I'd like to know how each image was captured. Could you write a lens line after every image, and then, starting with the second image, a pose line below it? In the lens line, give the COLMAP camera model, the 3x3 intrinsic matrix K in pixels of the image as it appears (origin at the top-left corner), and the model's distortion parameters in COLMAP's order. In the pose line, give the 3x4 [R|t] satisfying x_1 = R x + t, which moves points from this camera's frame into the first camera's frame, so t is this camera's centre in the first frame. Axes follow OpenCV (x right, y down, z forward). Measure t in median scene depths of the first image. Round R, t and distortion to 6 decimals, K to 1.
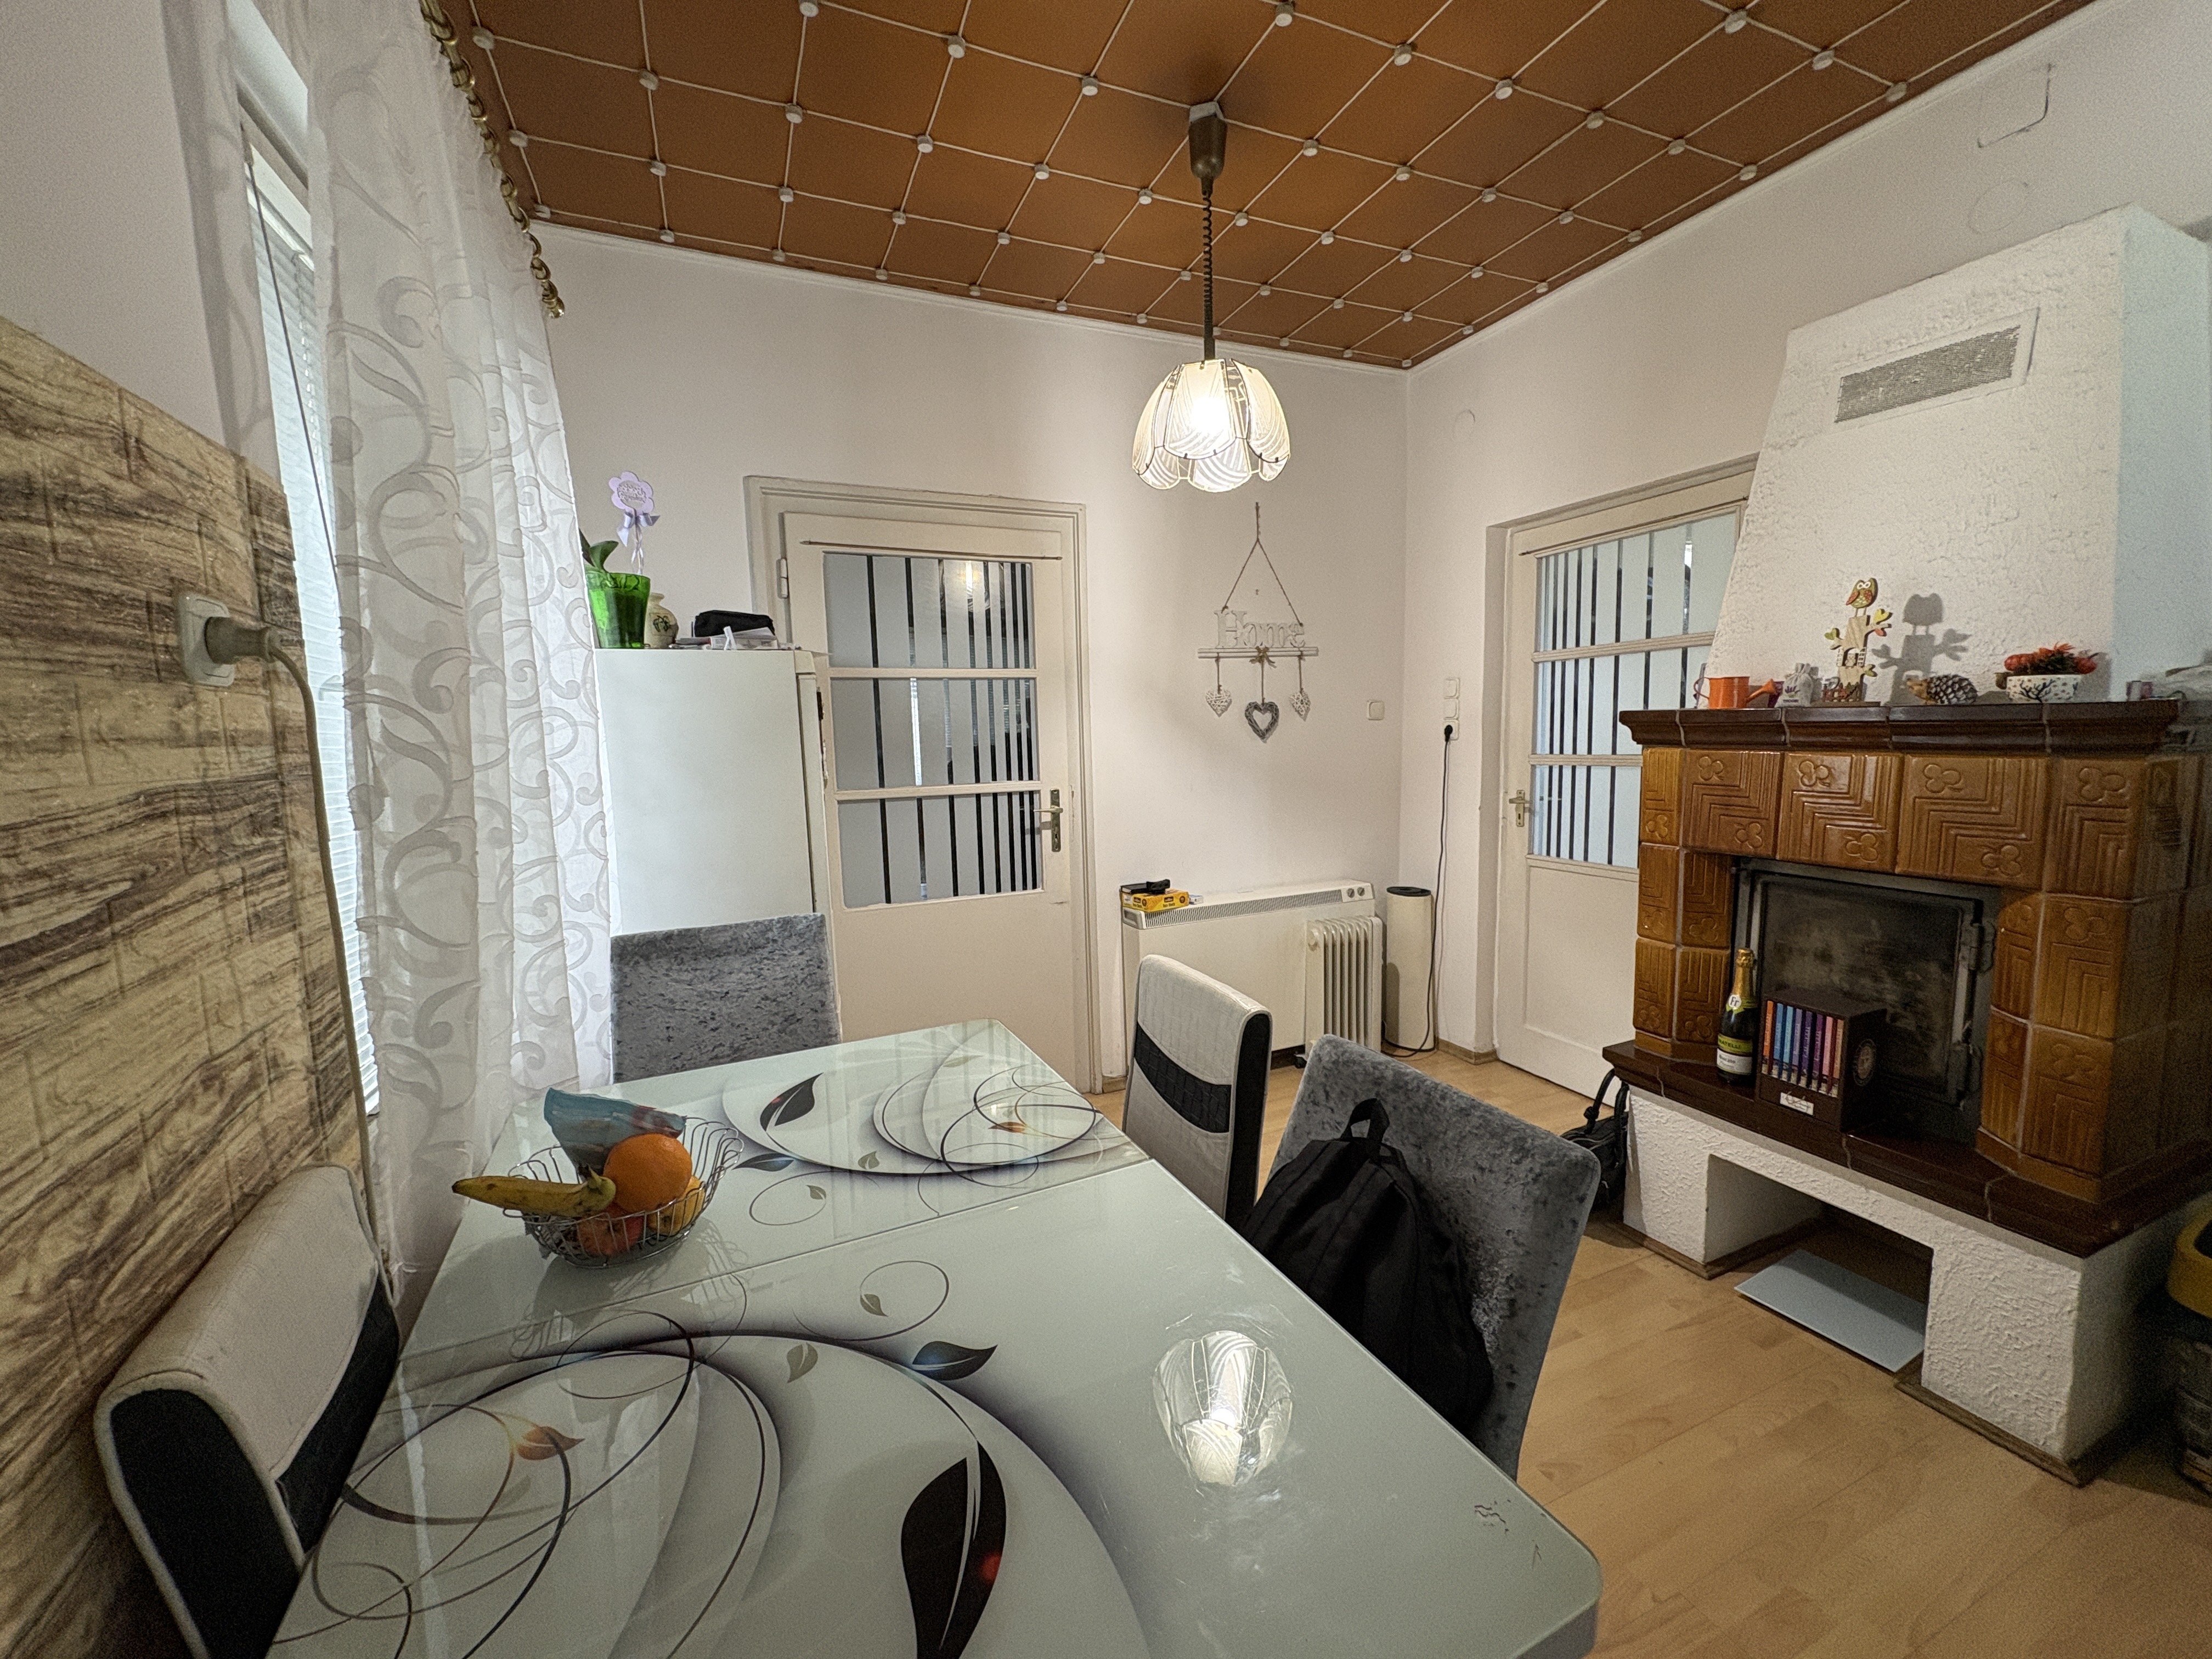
lens RADIAL K [[880.2, 0, 1110.4], [0, 880.2, 827.2], [0, 0, 1]] dist [-0.002748, 0.000861]
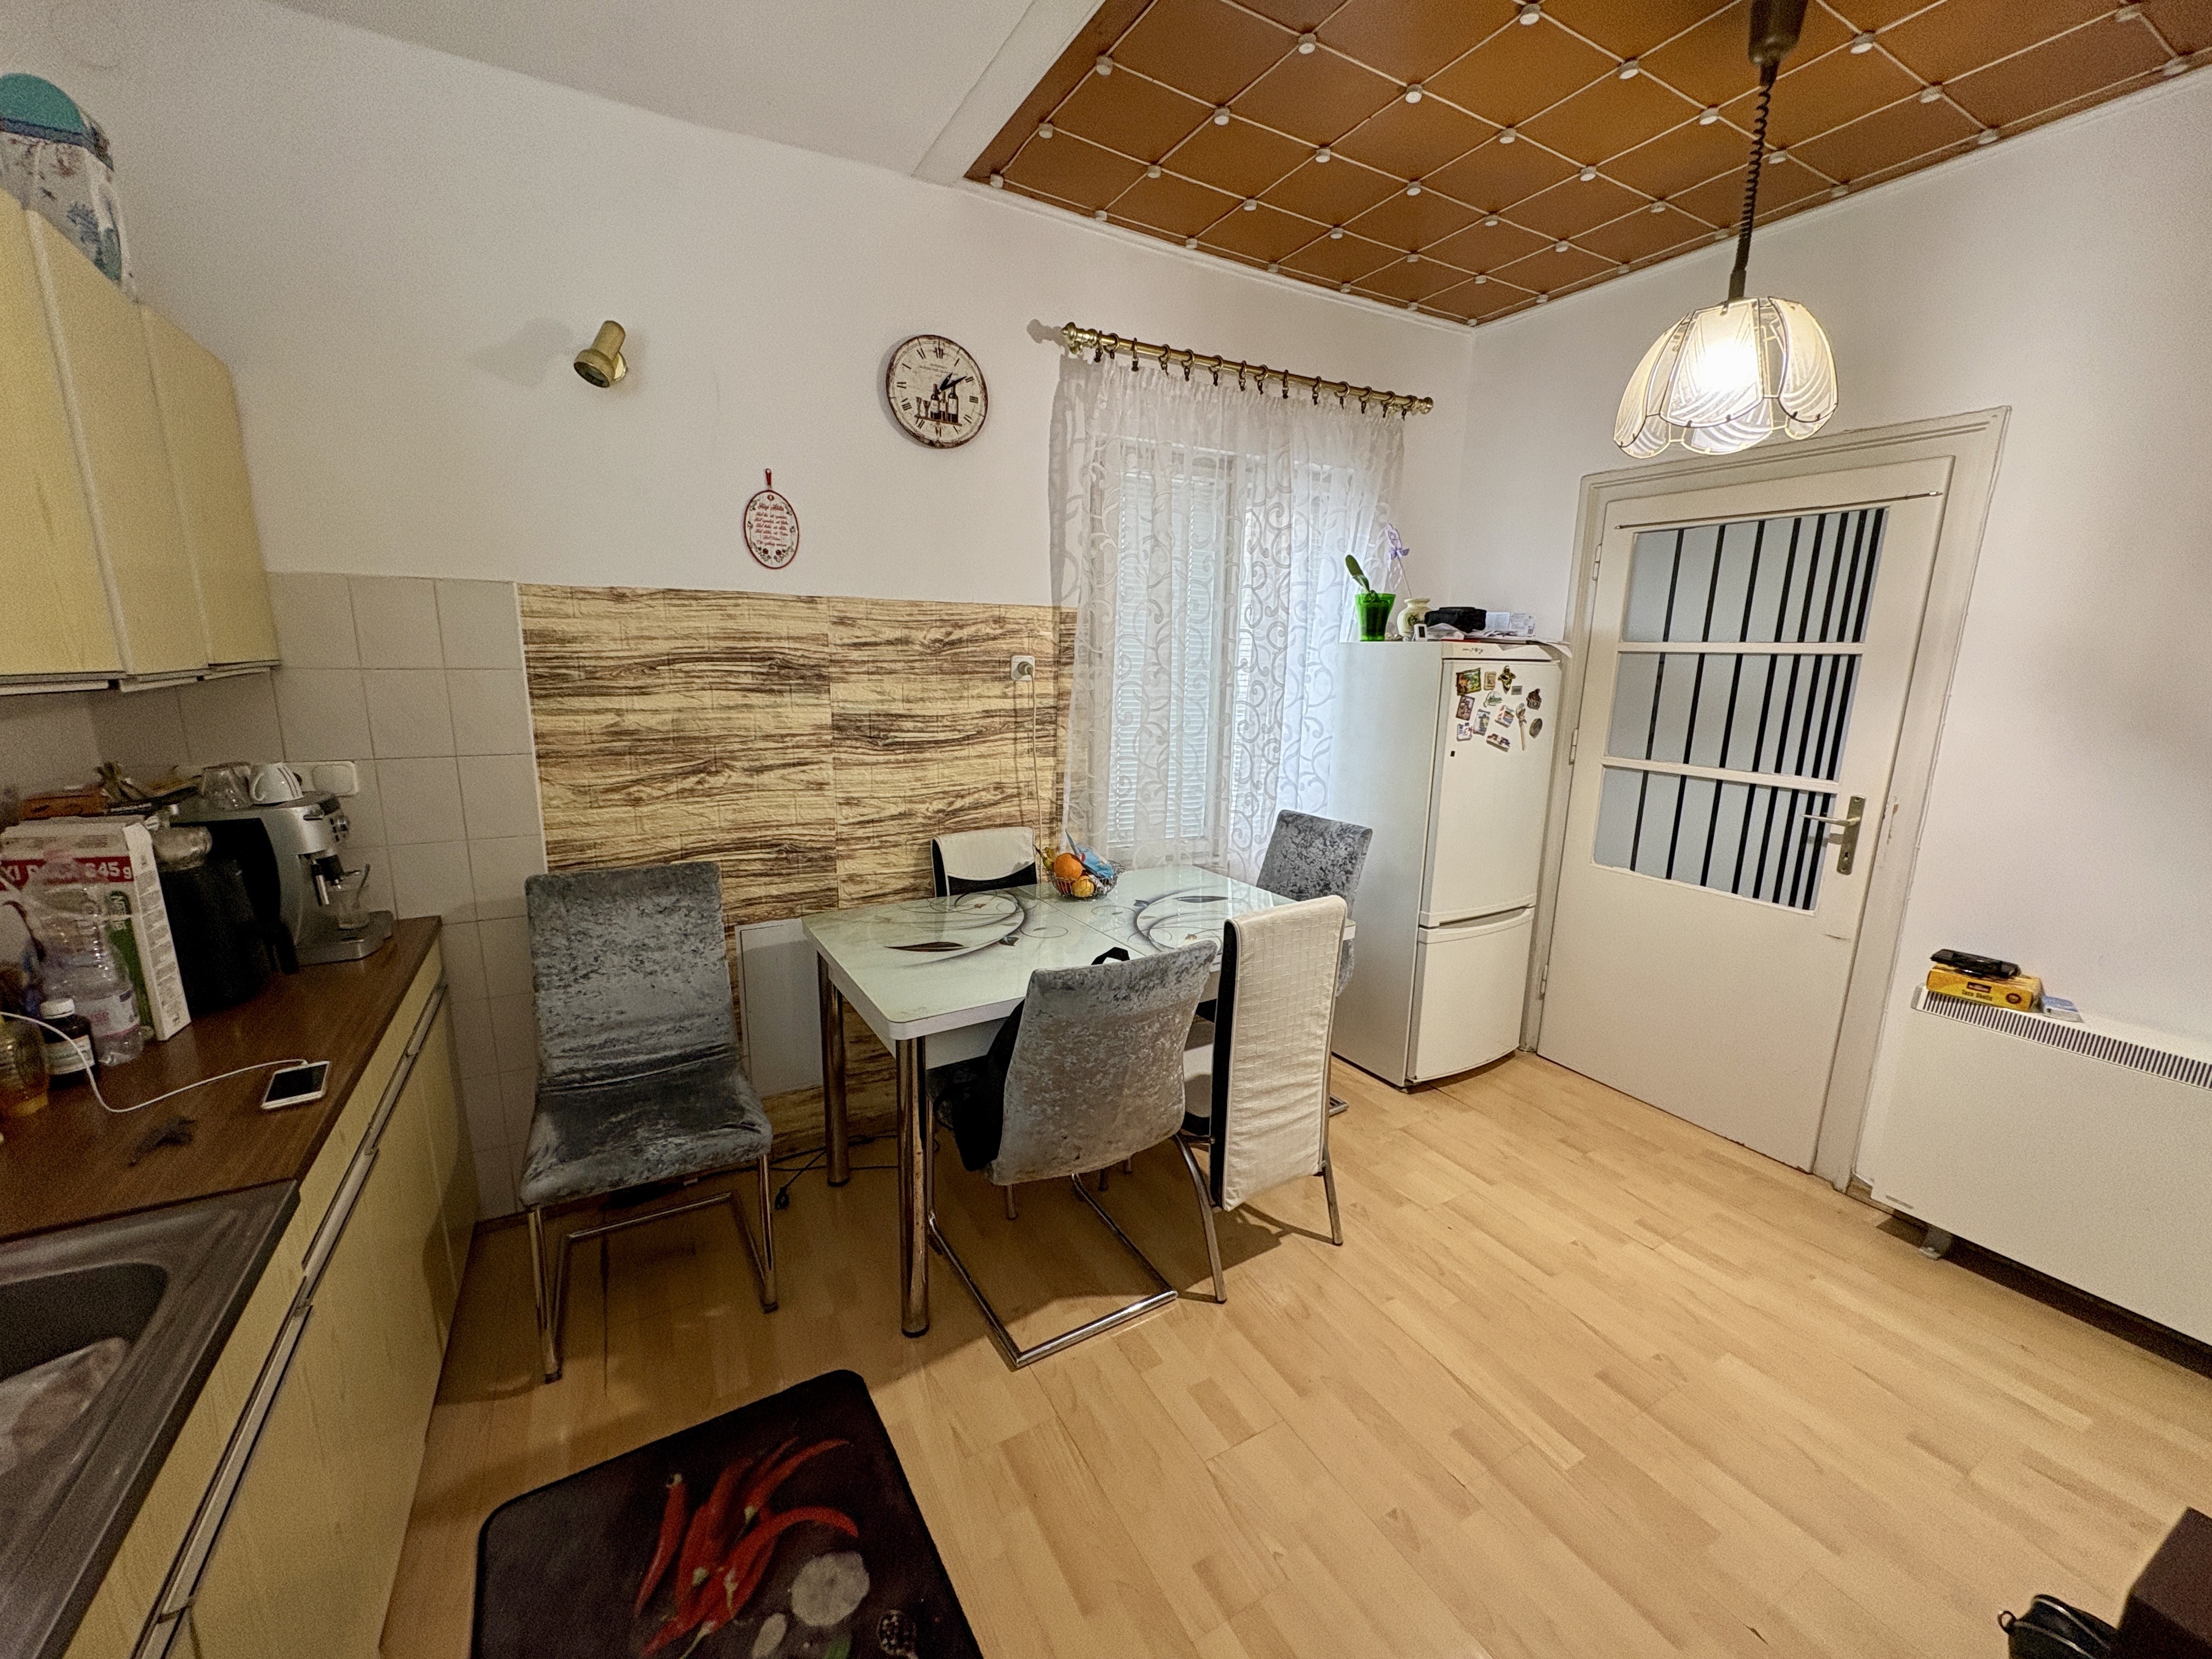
lens RADIAL K [[880.2, 0, 1110.4], [0, 880.2, 827.2], [0, 0, 1]] dist [-0.002748, 0.000861]
pose [[0.105660, 0.222716, -0.969141, 1.093221], [-0.130768, 0.969244, 0.208483, -0.160233], [0.985766, 0.104705, 0.131535, 0.404942]]
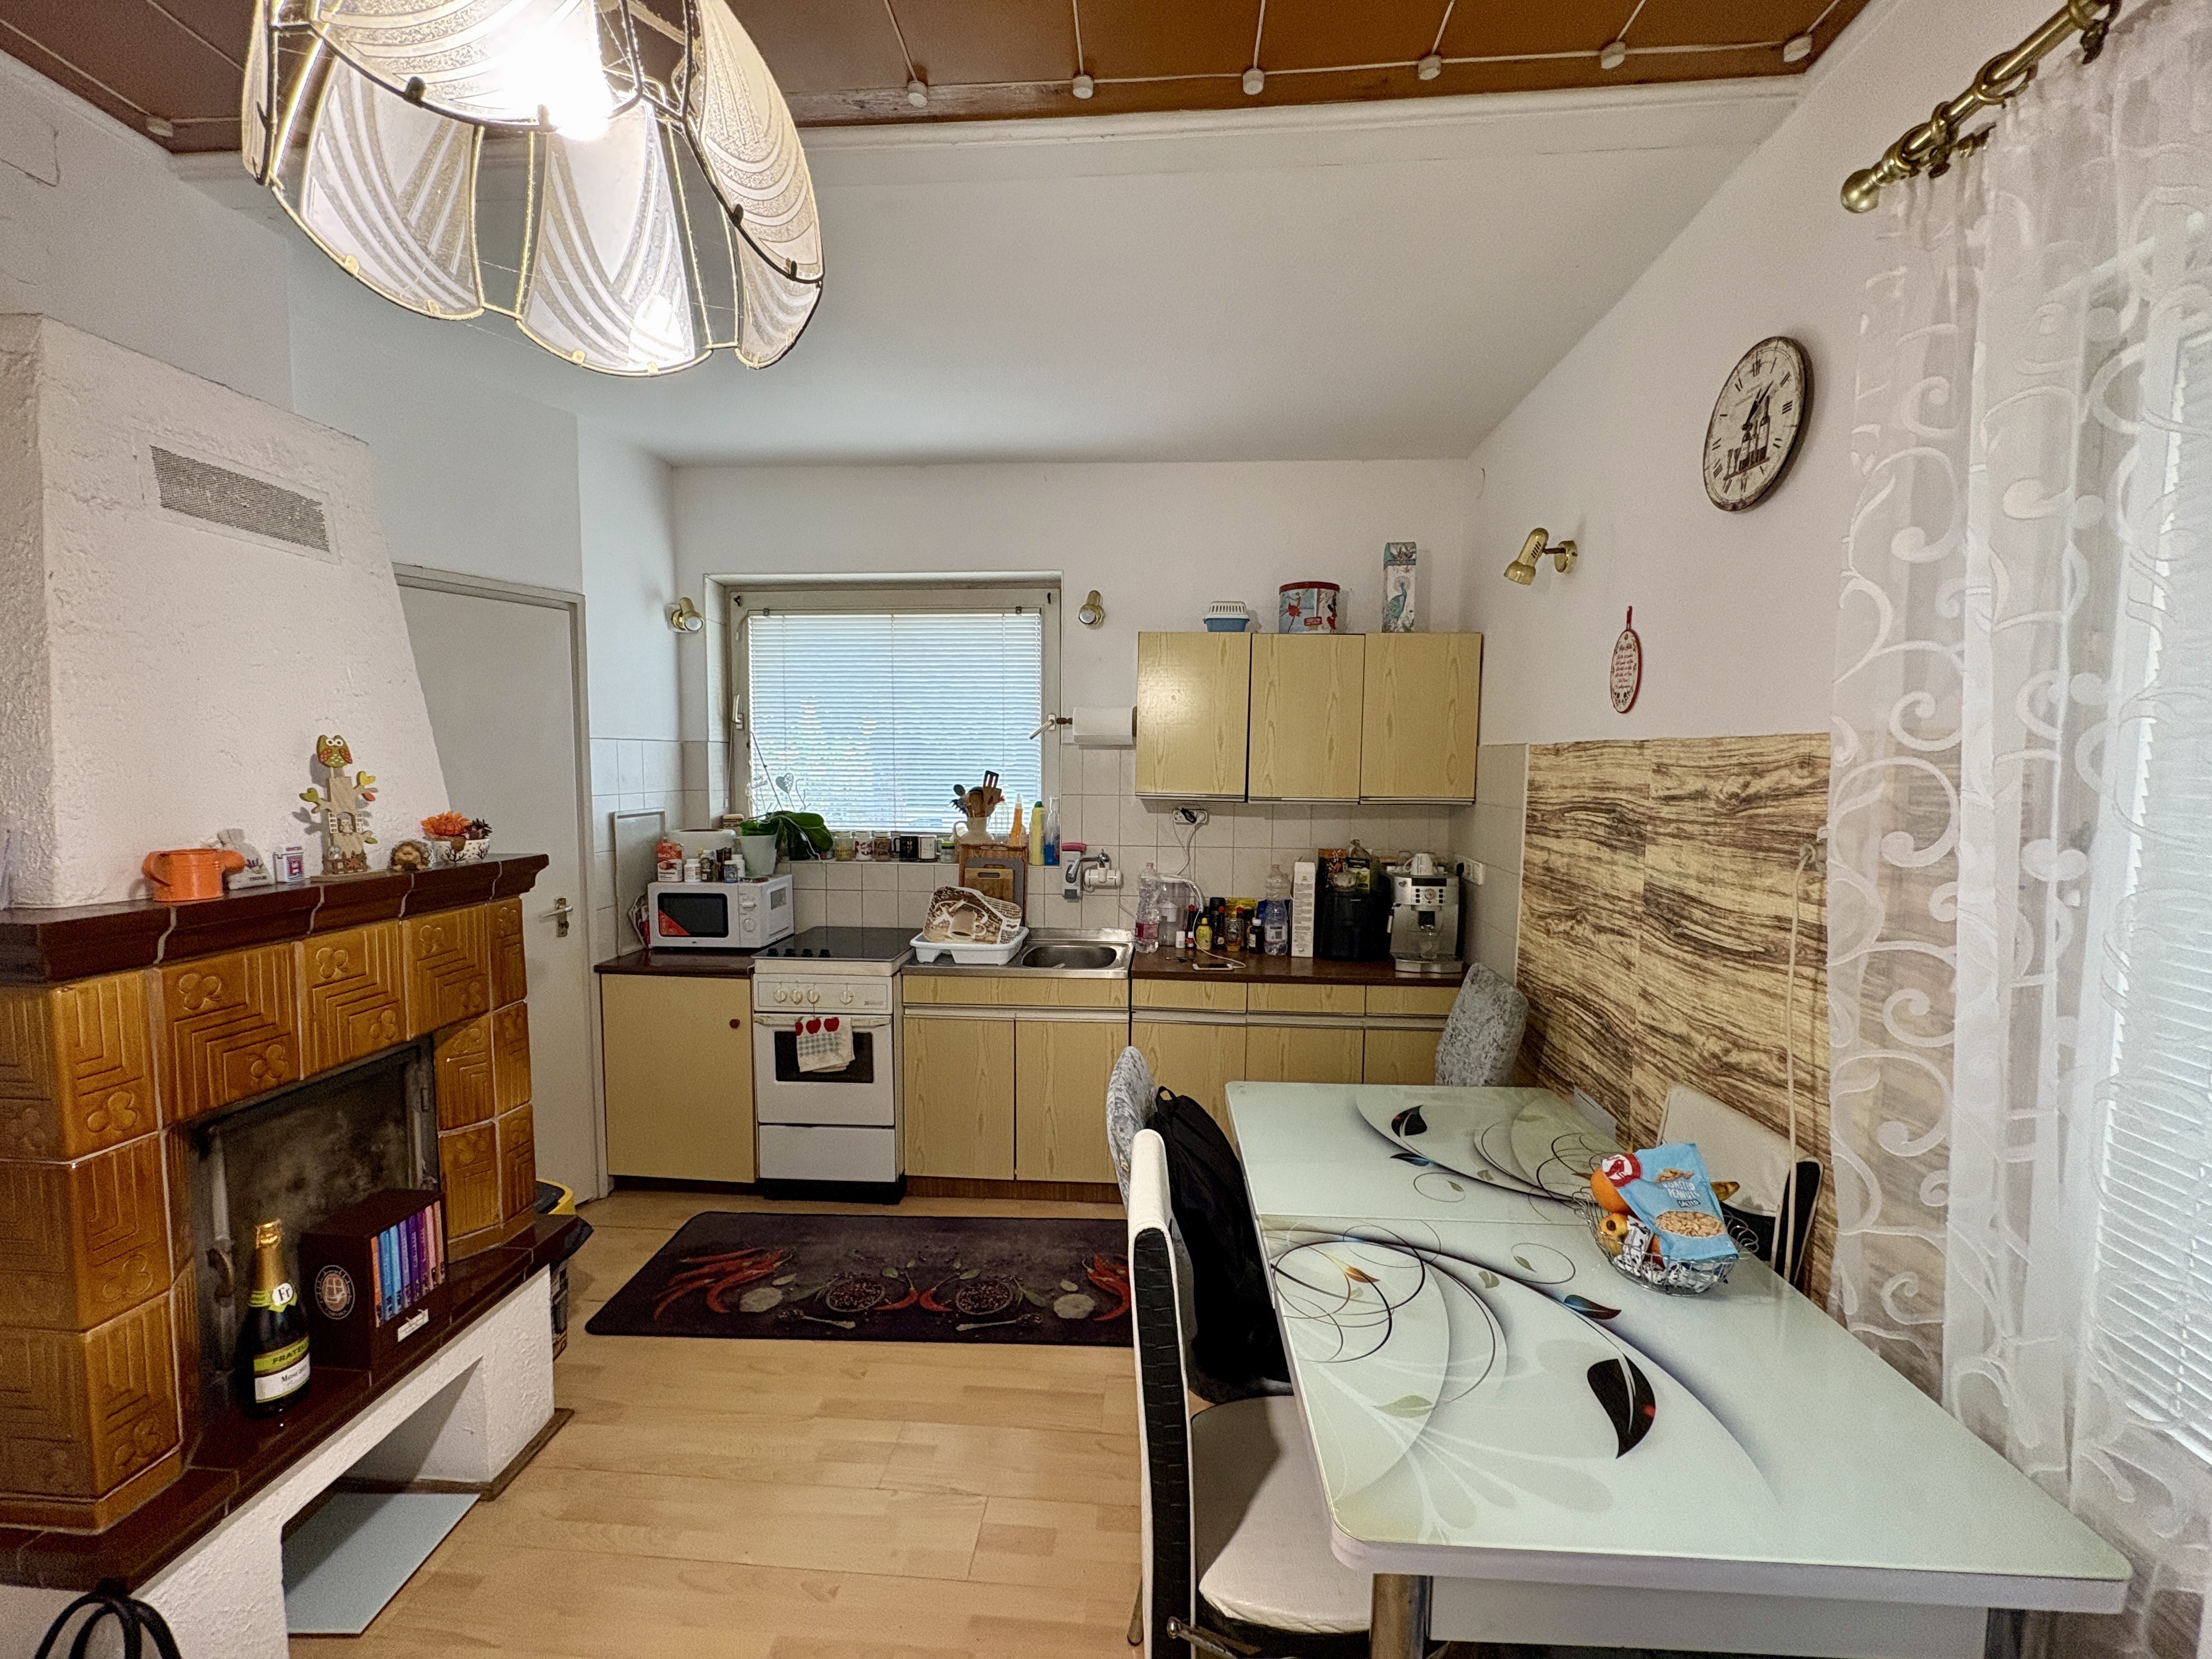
lens RADIAL K [[889.3, 0, 1106.0], [0, 889.3, 829.5], [0, 0, 1]] dist [-0.007018, 0.000106]
pose [[-0.880231, -0.020514, 0.474102, -0.242683], [0.066476, 0.983884, 0.165993, -0.281676], [-0.469866, 0.177629, -0.864681, 1.399697]]
